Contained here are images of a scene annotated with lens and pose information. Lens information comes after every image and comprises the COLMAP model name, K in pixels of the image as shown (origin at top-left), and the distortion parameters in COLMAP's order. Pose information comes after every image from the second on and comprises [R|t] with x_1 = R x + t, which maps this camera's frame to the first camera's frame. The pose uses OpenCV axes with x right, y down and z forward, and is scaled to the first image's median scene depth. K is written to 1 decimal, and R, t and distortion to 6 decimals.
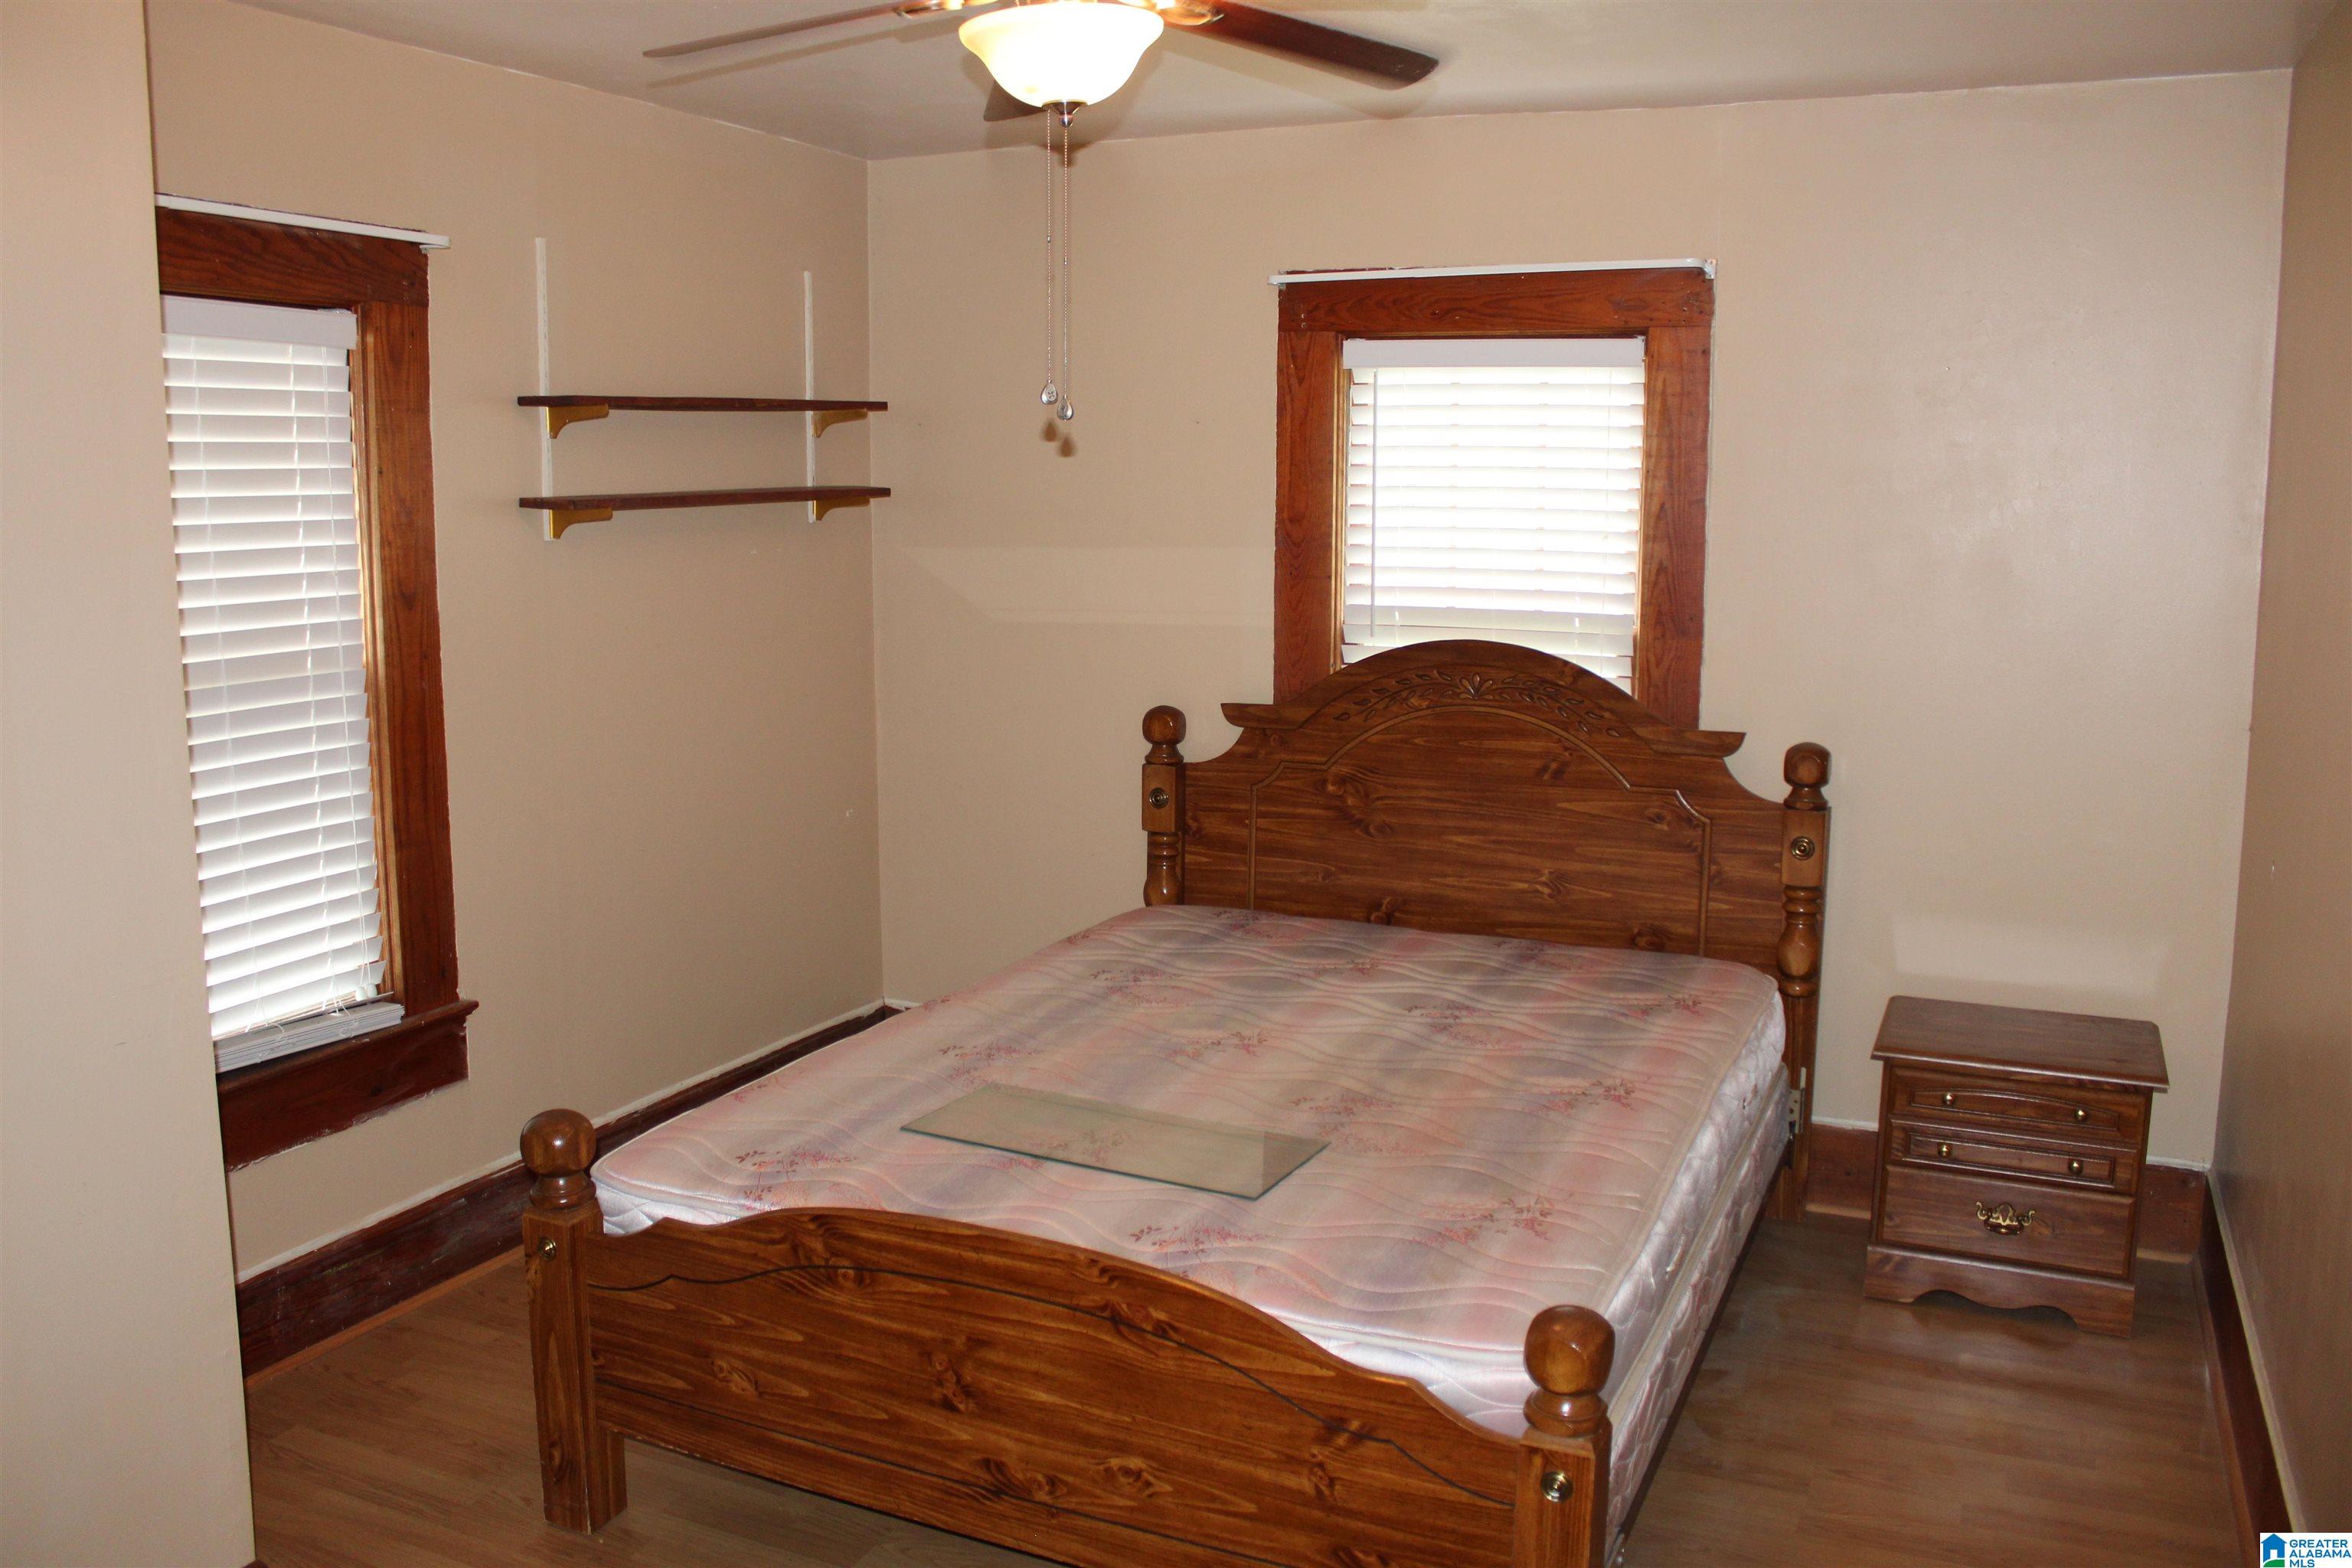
lens RADIAL K [[1963.8, 0, 1169.7], [0, 1963.8, 779.2], [0, 0, 1]] dist [-0.177024, 0.161564]
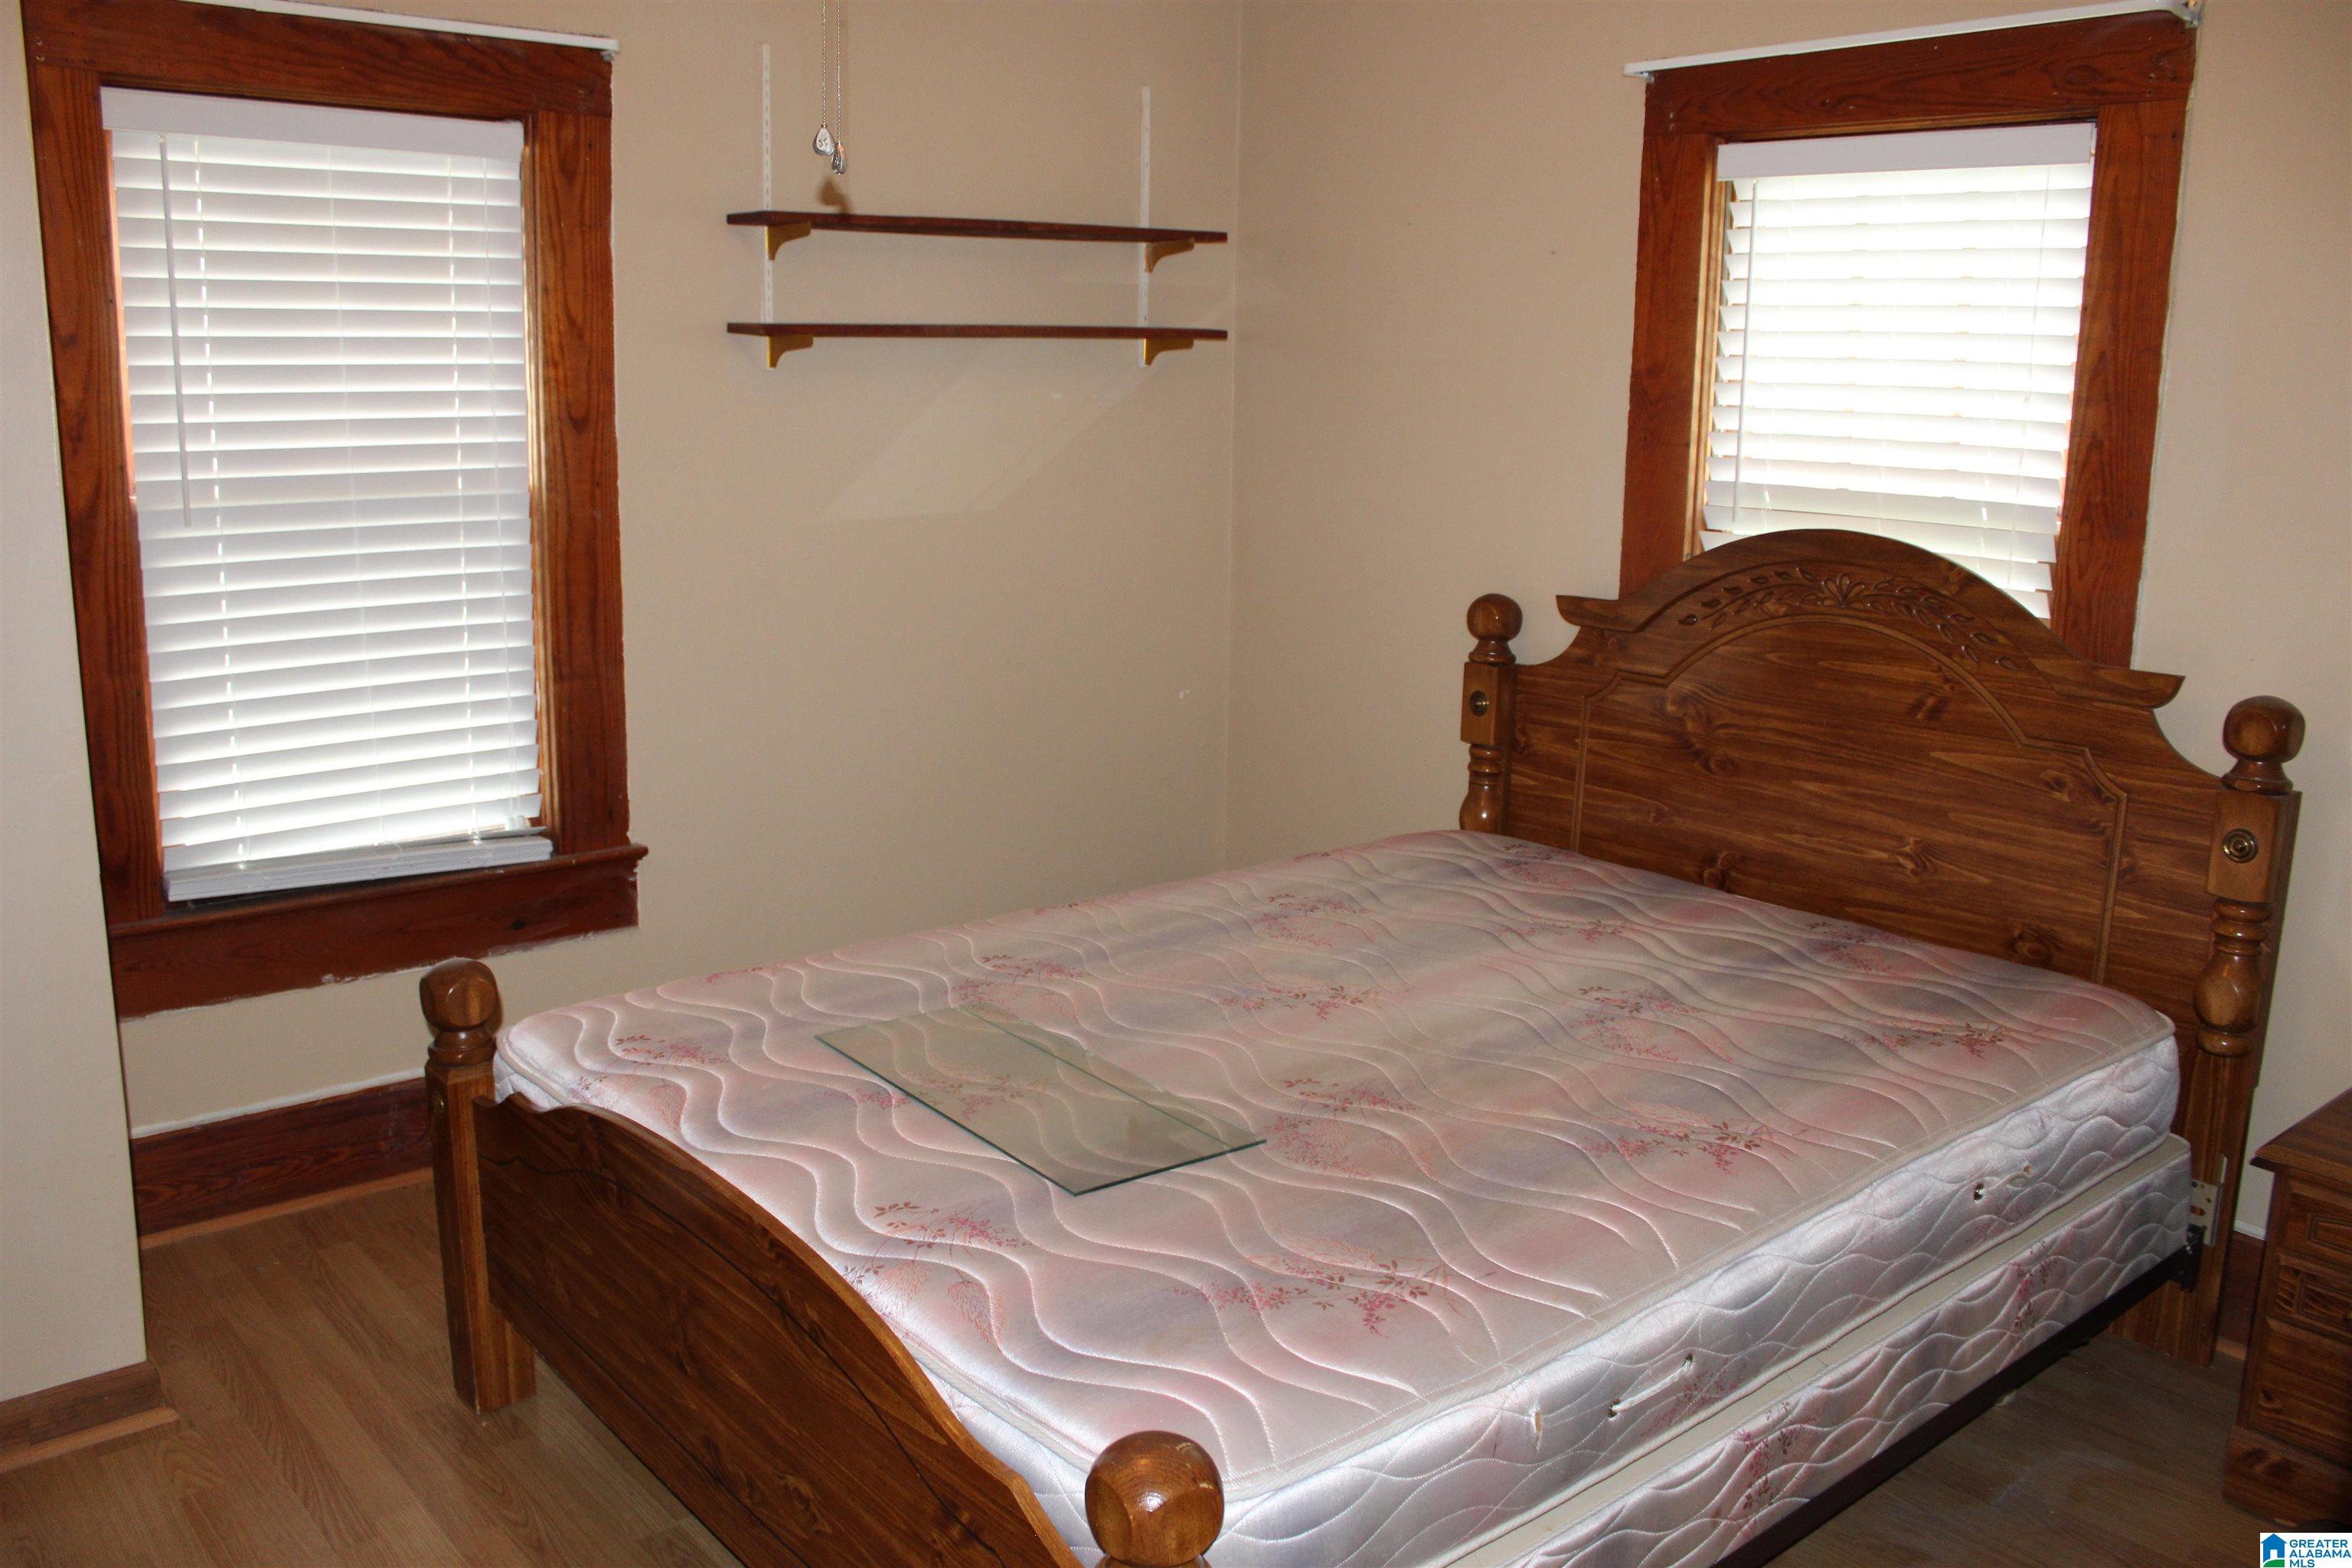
lens RADIAL K [[1963.8, 0, 1169.7], [0, 1963.8, 779.2], [0, 0, 1]] dist [-0.177024, 0.161564]
pose [[0.902688, 0.099084, -0.418733, 0.251642], [-0.079884, 0.994799, 0.063186, -0.000457], [0.422816, -0.023587, 0.905909, 0.208051]]
